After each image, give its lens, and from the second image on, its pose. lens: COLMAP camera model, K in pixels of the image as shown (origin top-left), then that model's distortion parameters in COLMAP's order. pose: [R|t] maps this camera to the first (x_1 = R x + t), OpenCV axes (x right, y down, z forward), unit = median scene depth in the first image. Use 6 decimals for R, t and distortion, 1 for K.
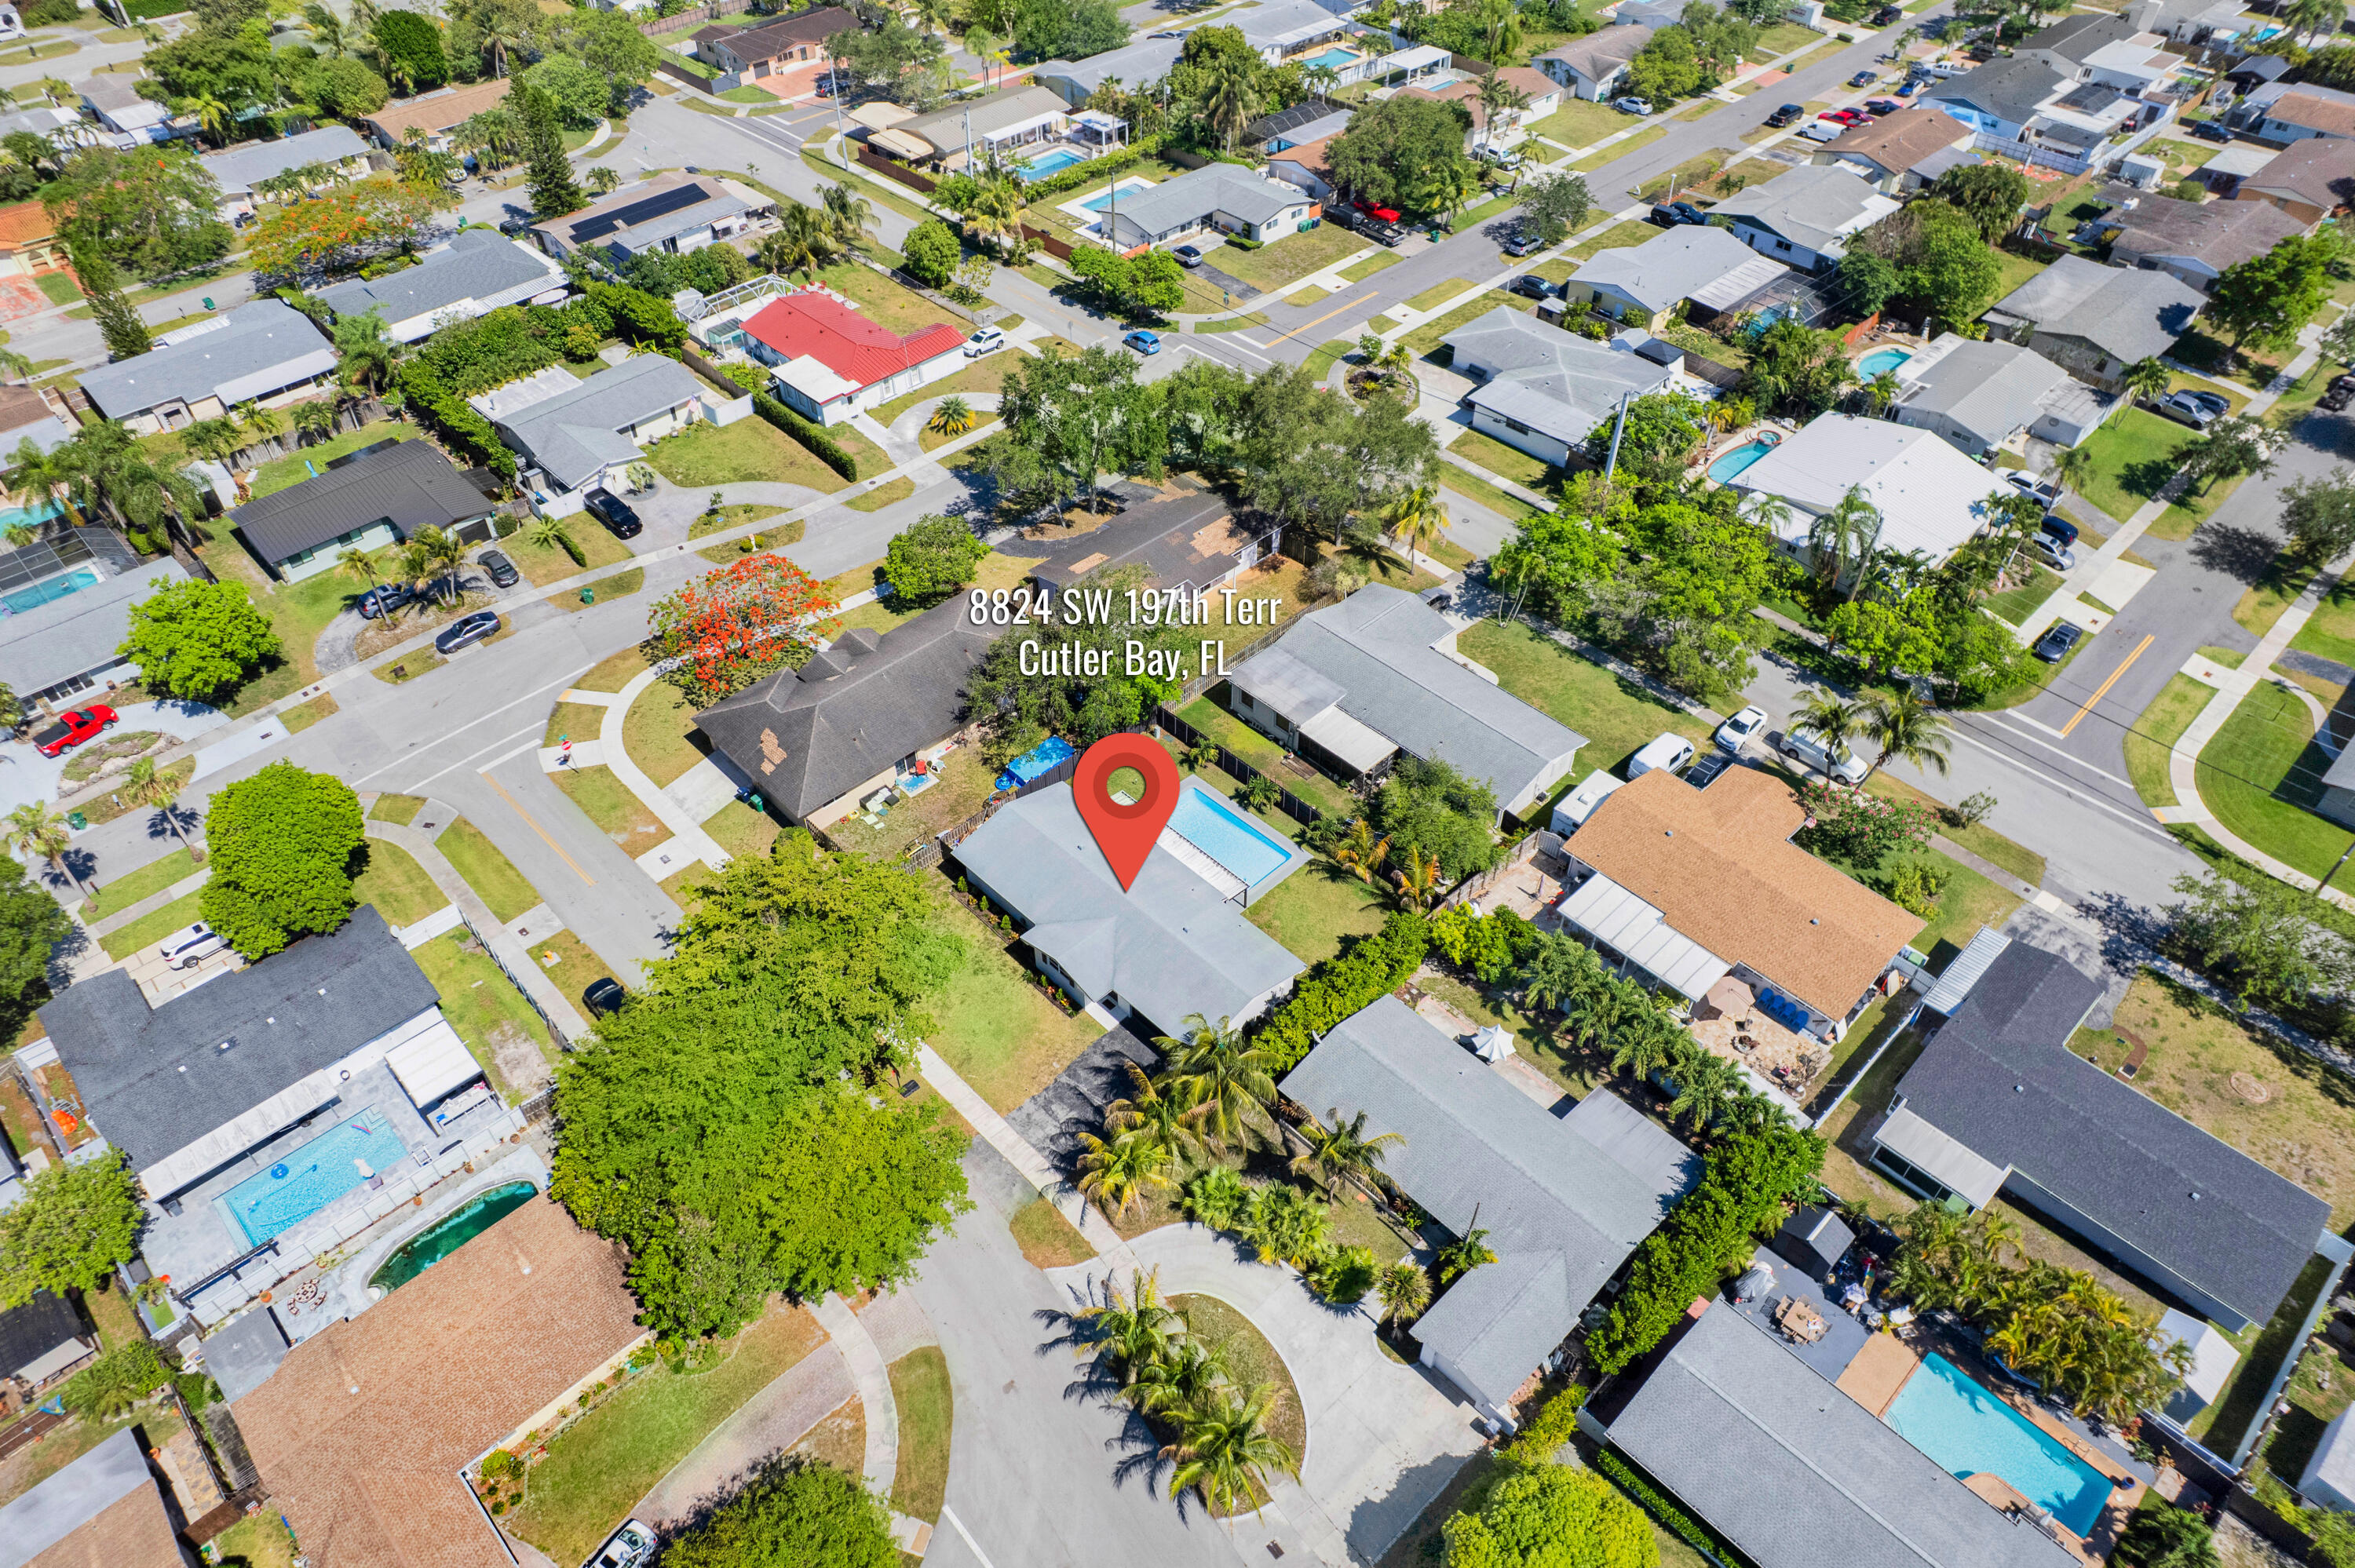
lens RADIAL K [[1516.8, 0, 1180.4], [0, 1516.8, 825.5], [0, 0, 1]] dist [-0.077173, 0.063954]
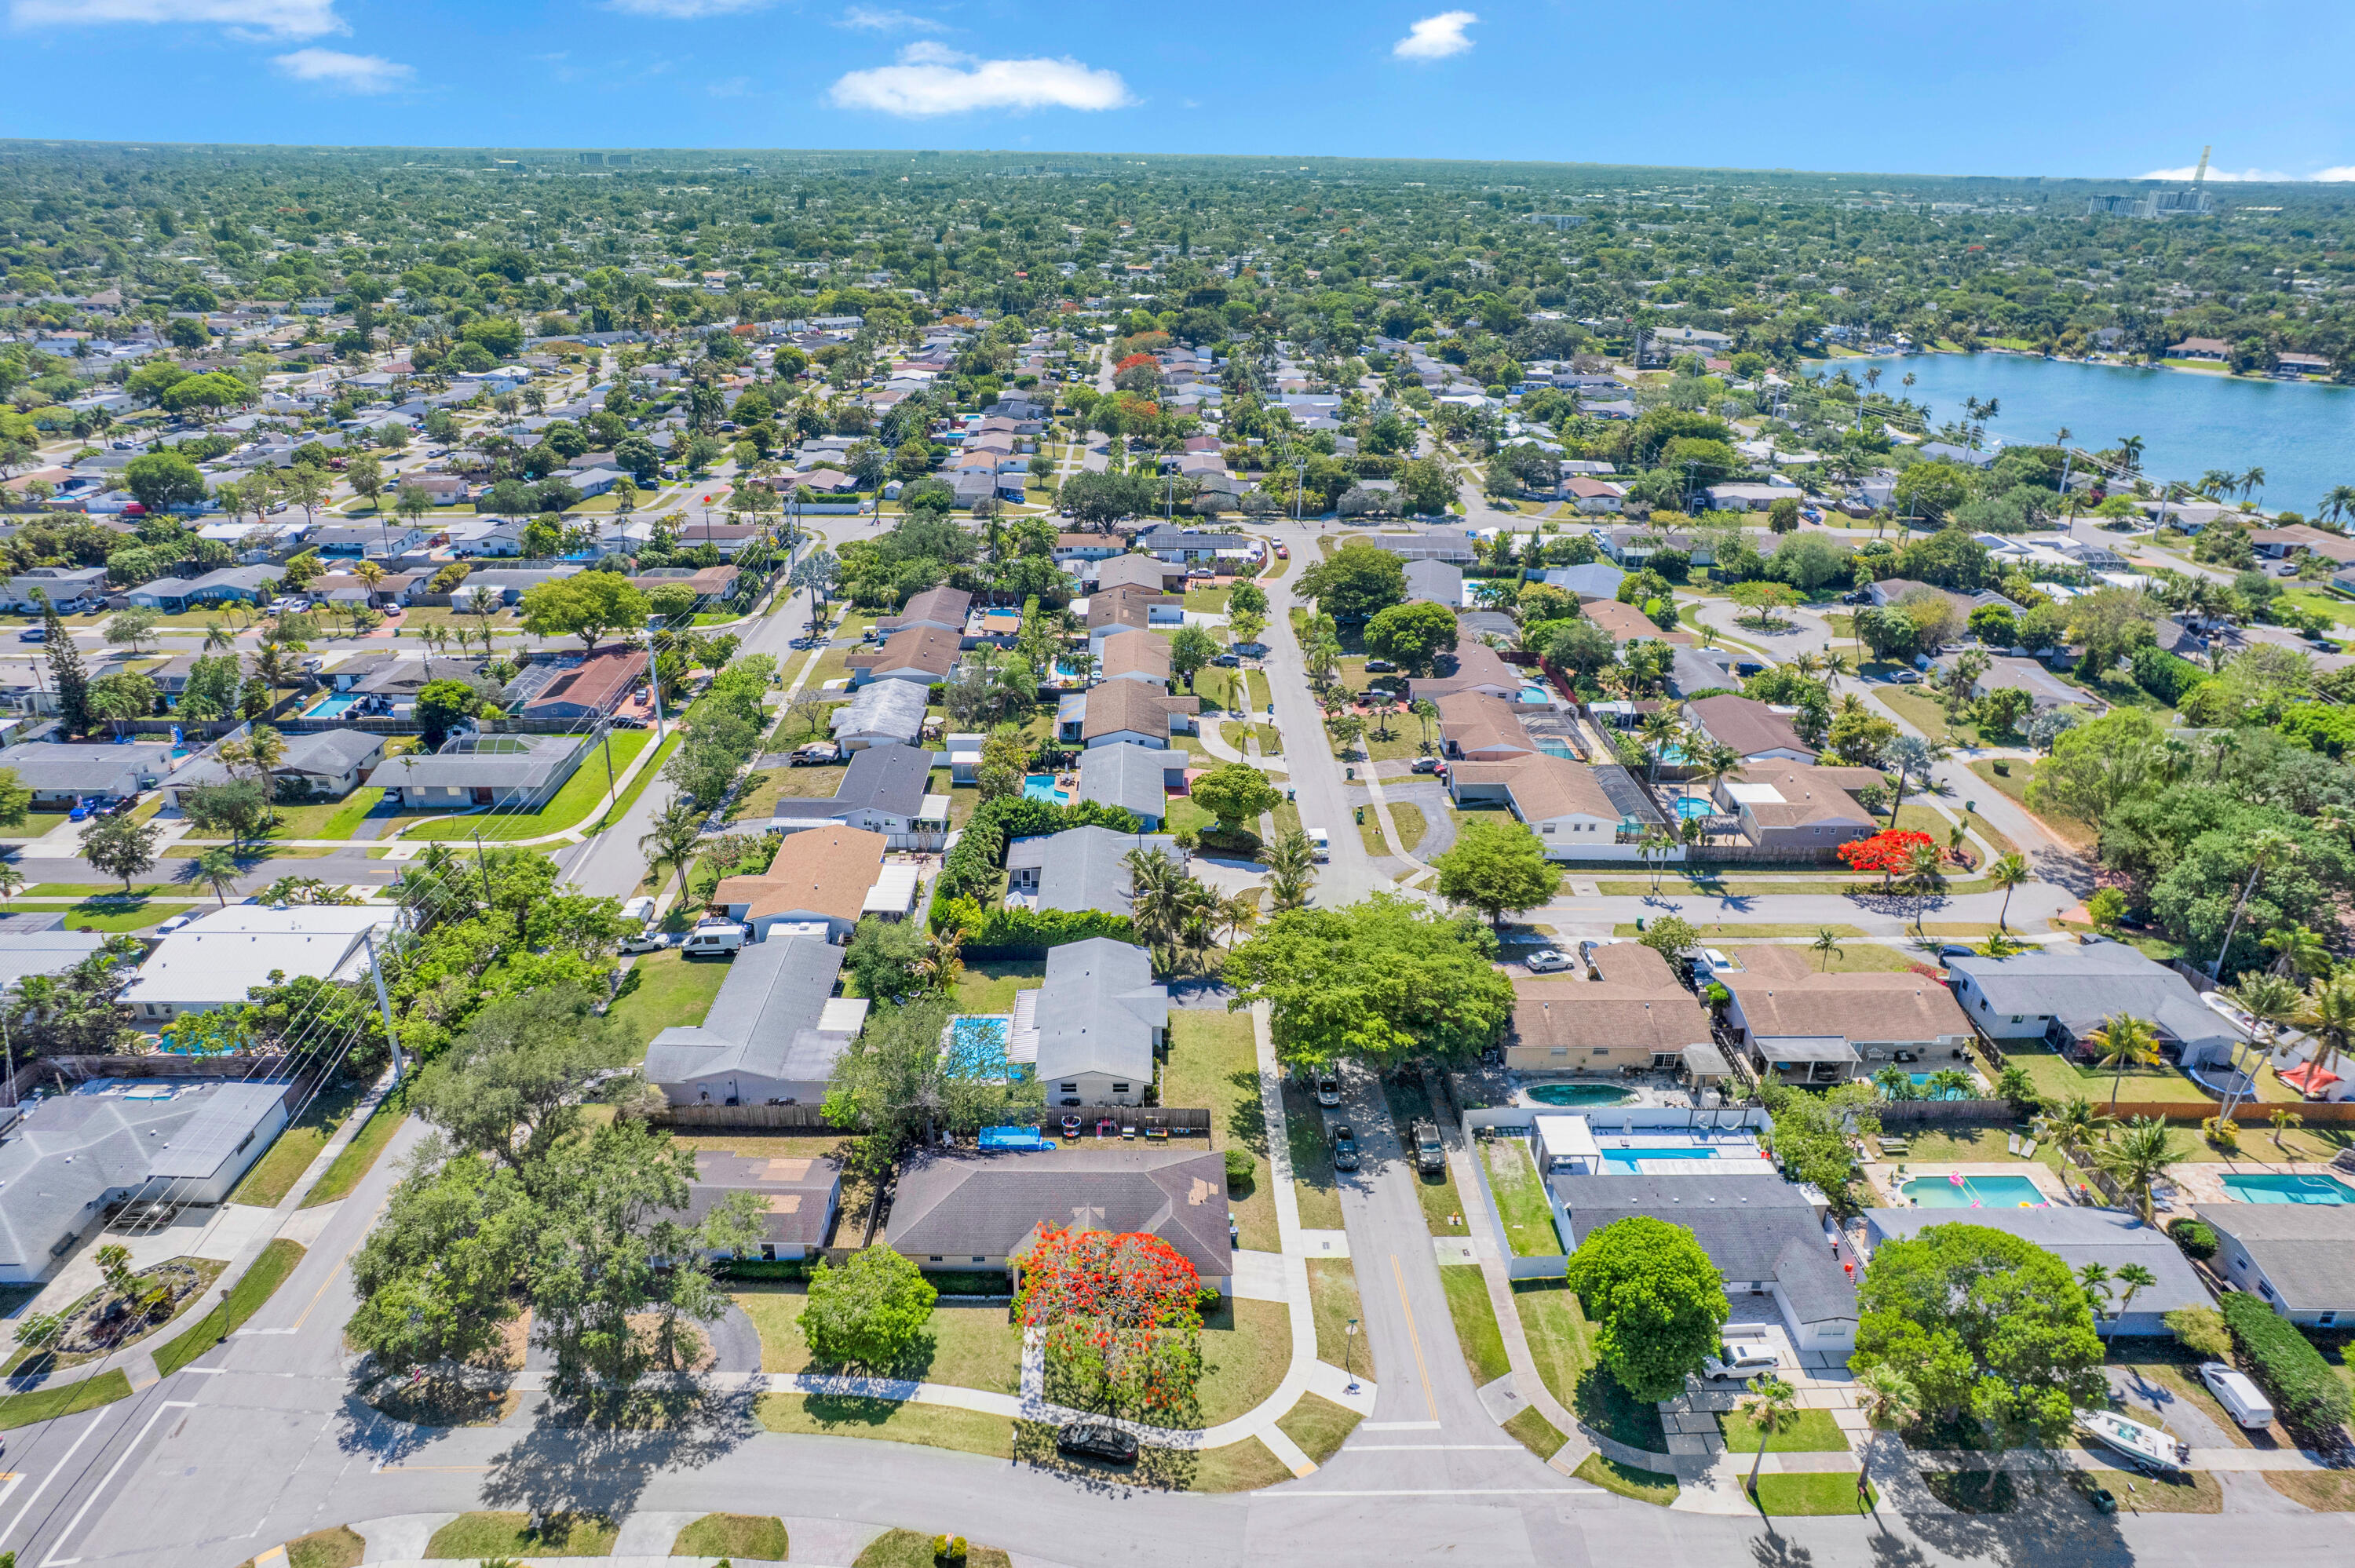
lens RADIAL K [[1516.8, 0, 1180.4], [0, 1516.8, 825.5], [0, 0, 1]] dist [-0.077173, 0.063954]
pose [[-0.736694, -0.283594, 0.613887, -0.821612], [0.473067, 0.432557, 0.767530, -0.958236], [-0.483208, 0.855844, -0.184503, 0.968661]]
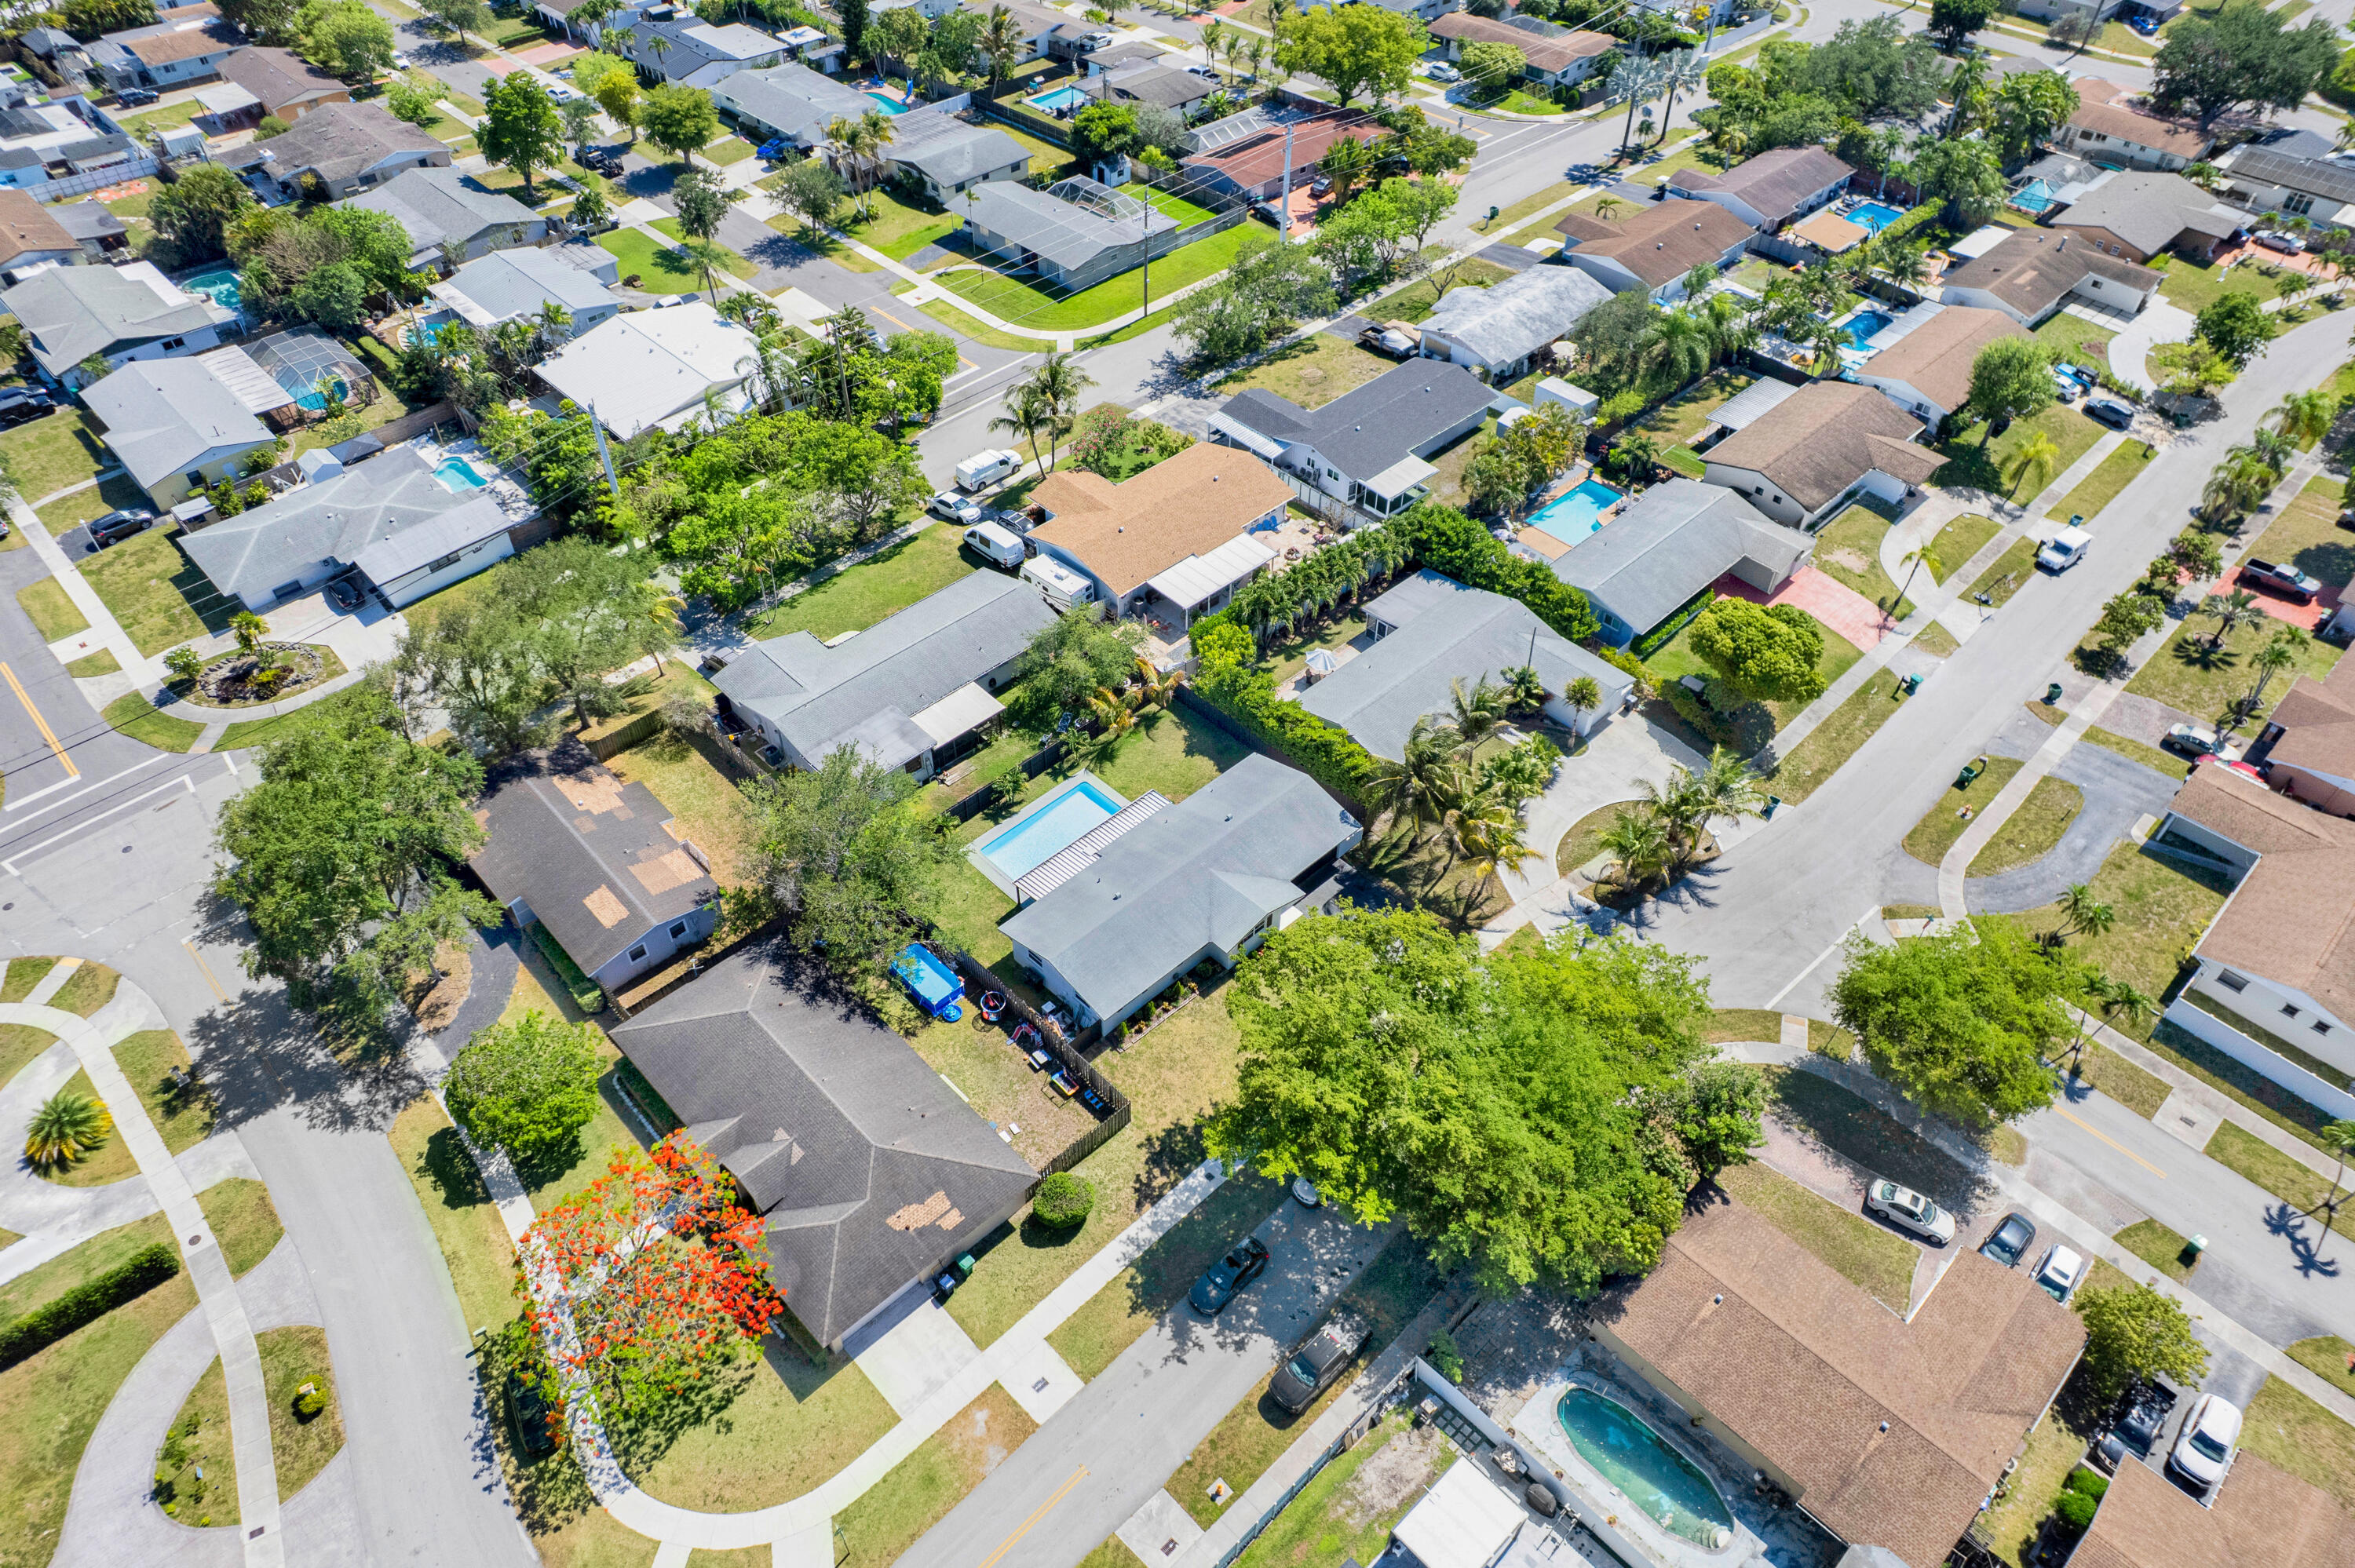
lens RADIAL K [[1516.8, 0, 1180.4], [0, 1516.8, 825.5], [0, 0, 1]] dist [-0.077173, 0.063954]
pose [[-0.006649, -0.714195, 0.699915, -0.647056], [0.704891, 0.493113, 0.509871, -0.429559], [-0.709285, 0.496754, 0.500151, 0.436482]]
